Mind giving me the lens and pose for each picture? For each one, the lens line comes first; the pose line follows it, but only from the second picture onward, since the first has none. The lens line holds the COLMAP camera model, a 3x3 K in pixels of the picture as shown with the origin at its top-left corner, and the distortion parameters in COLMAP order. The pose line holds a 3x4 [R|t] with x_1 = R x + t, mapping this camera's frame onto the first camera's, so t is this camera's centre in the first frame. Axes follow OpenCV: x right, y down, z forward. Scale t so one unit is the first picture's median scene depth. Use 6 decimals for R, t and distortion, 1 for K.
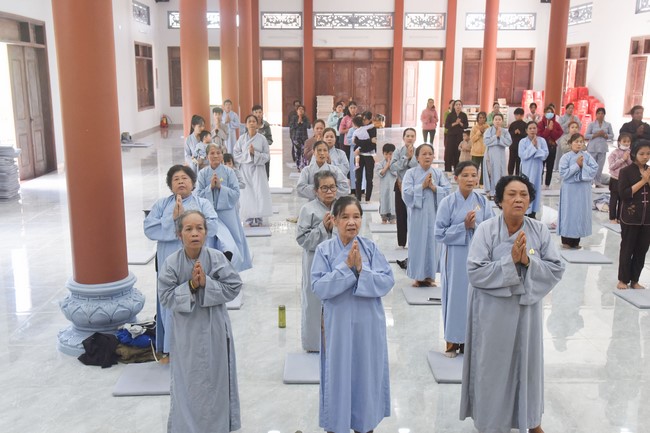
lens RADIAL K [[688.7, 0, 313.8], [0, 688.7, 217.3], [0, 0, 1]] dist [0.082313, 0.000000]
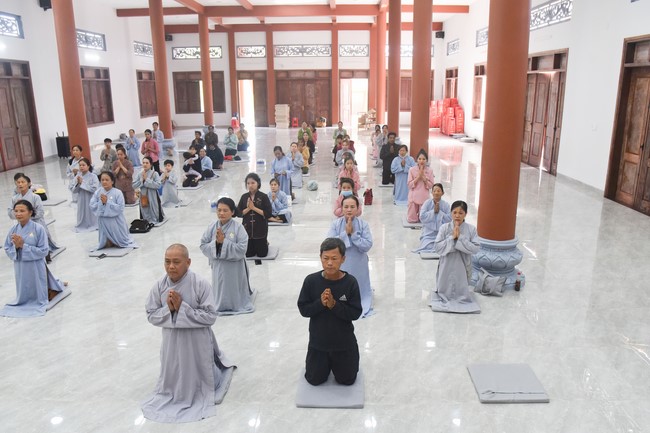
lens RADIAL K [[497.9, 0, 336.4], [0, 497.9, 215.2], [0, 0, 1]] dist [-0.084453, 0.044048]
pose [[0.999099, -0.000371, -0.042429, 0.165781], [0.002422, 0.998830, 0.048299, -0.001589], [0.042361, -0.048358, 0.997931, -0.000065]]
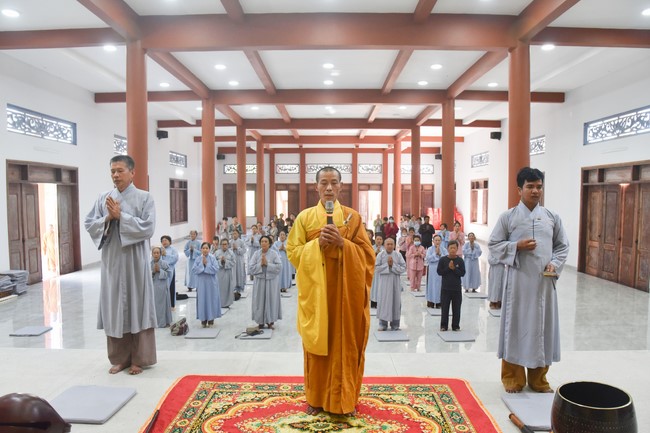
lens RADIAL K [[472.6, 0, 321.8], [0, 472.6, 219.3], [0, 0, 1]] dist [-0.092770, 0.053443]
pose [[0.998885, -0.001878, -0.047162, 0.094675], [-0.005542, 0.987630, -0.156706, 0.027478], [0.046873, 0.156792, 0.986519, -0.147118]]
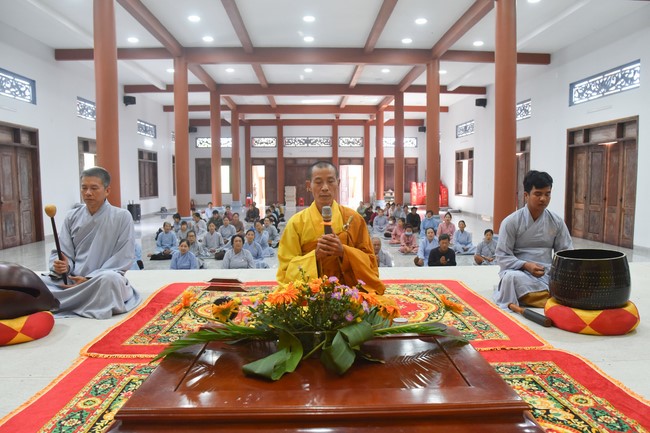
lens RADIAL K [[497.9, 0, 335.2], [0, 497.9, 216.6], [0, 0, 1]] dist [-0.084453, 0.044048]
pose [[0.999645, -0.011467, 0.024063, 0.091084], [0.014558, 0.991078, -0.132485, 0.050532], [-0.022329, 0.132788, 0.990893, -0.148848]]
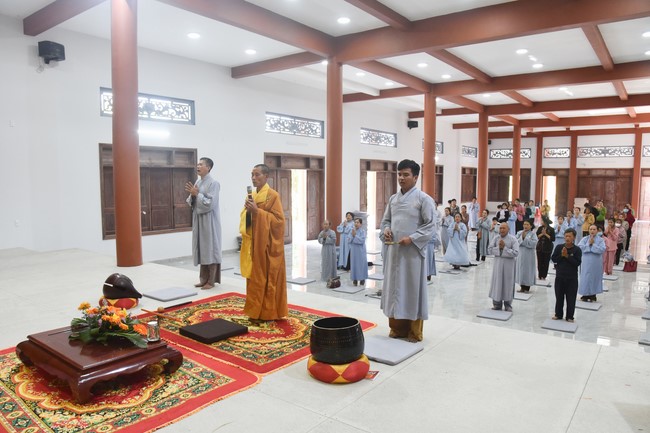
lens RADIAL K [[472.6, 0, 336.3], [0, 472.6, 216.7], [0, 0, 1]] dist [-0.092770, 0.053443]
pose [[0.792512, 0.050496, -0.607763, 0.213496], [-0.129194, 0.987849, -0.086391, 0.029078], [0.596015, 0.146985, 0.789405, -0.158275]]
